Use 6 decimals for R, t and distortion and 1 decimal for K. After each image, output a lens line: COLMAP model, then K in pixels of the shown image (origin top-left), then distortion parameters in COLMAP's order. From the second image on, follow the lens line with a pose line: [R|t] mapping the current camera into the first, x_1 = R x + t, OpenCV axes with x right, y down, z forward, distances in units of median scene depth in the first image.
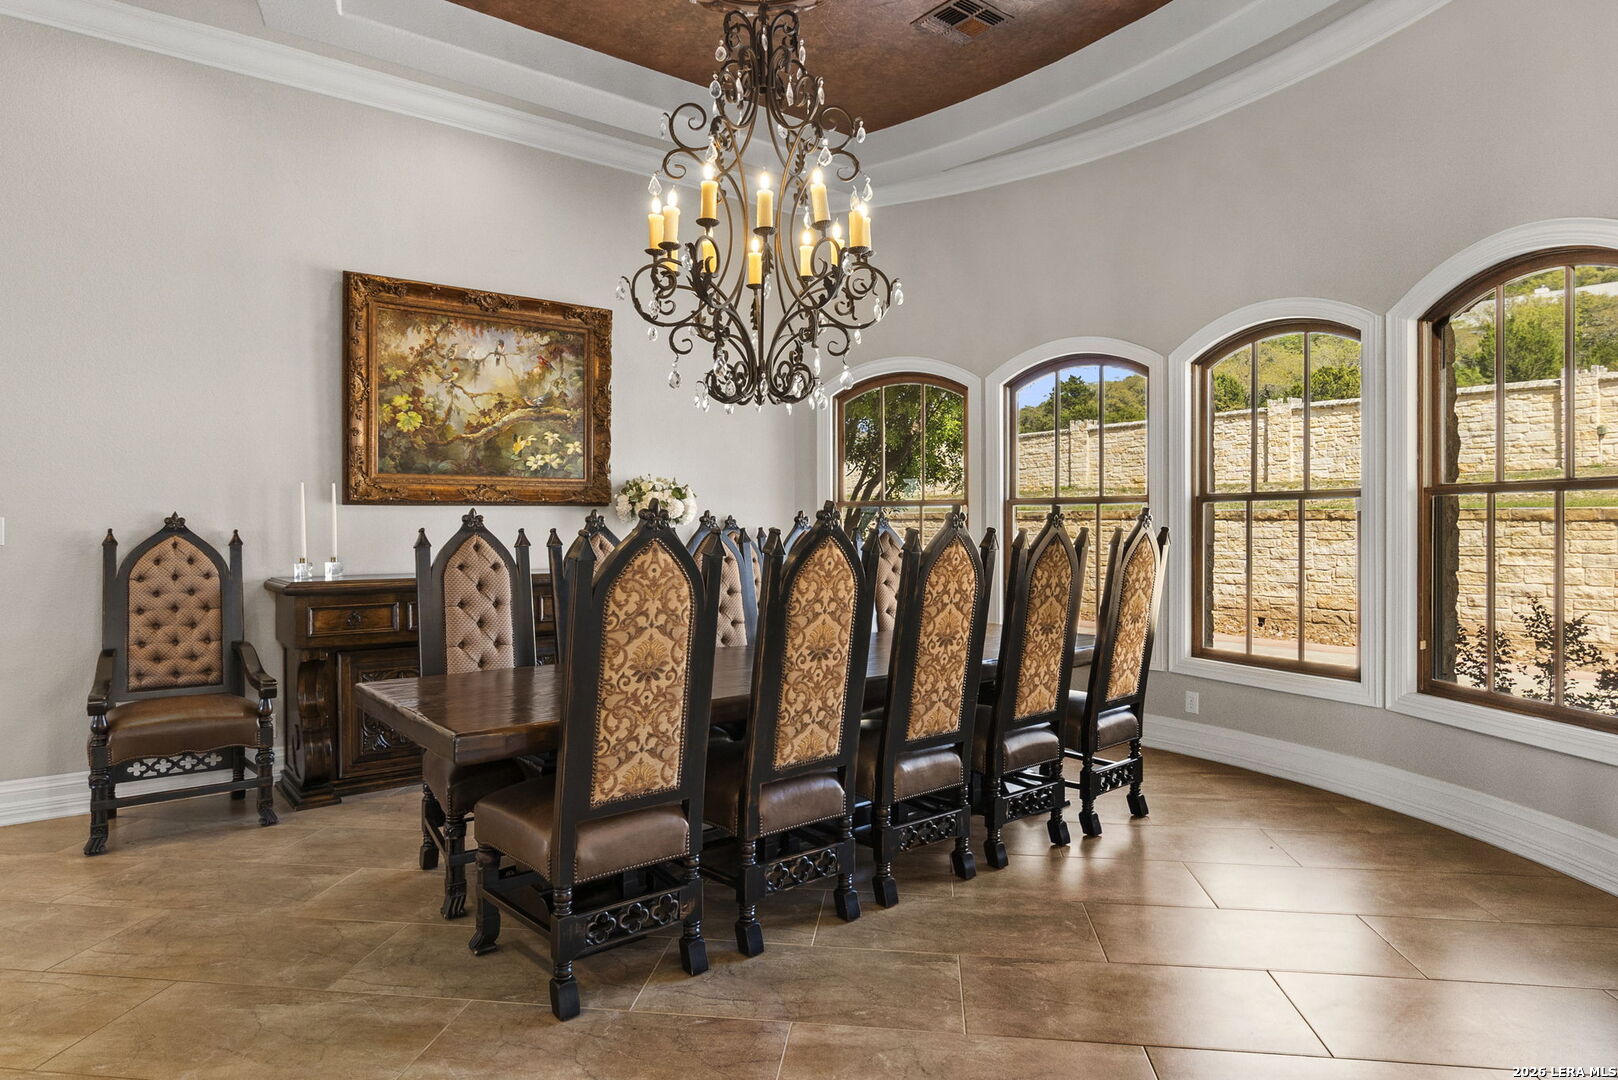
lens RADIAL K [[927.7, 0, 806.1], [0, 927.7, 531.2], [0, 0, 1]] dist [-0.001969, 0.002154]
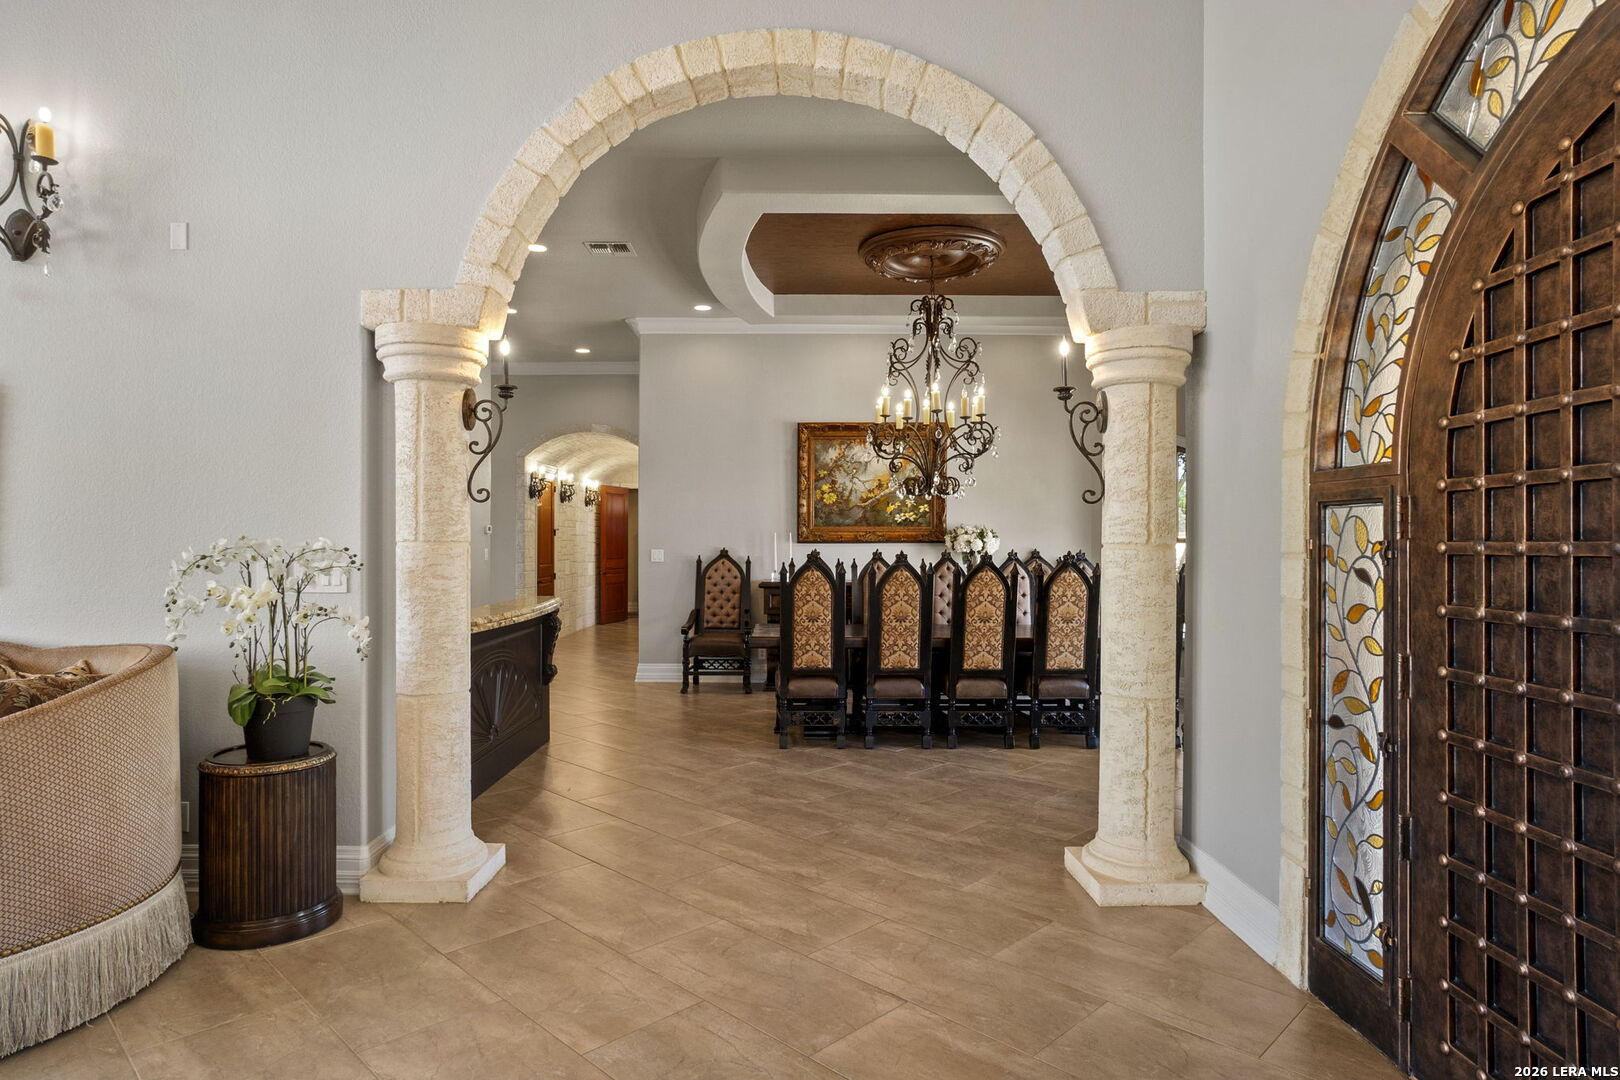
lens RADIAL K [[928.9, 0, 814.8], [0, 928.9, 541.9], [0, 0, 1]] dist [-0.001969, 0.002154]
pose [[0.798602, 0.006117, -0.601828, 0.752896], [-0.010610, 0.999936, -0.003916, -0.026564], [0.601766, 0.009513, 0.798616, -0.566432]]
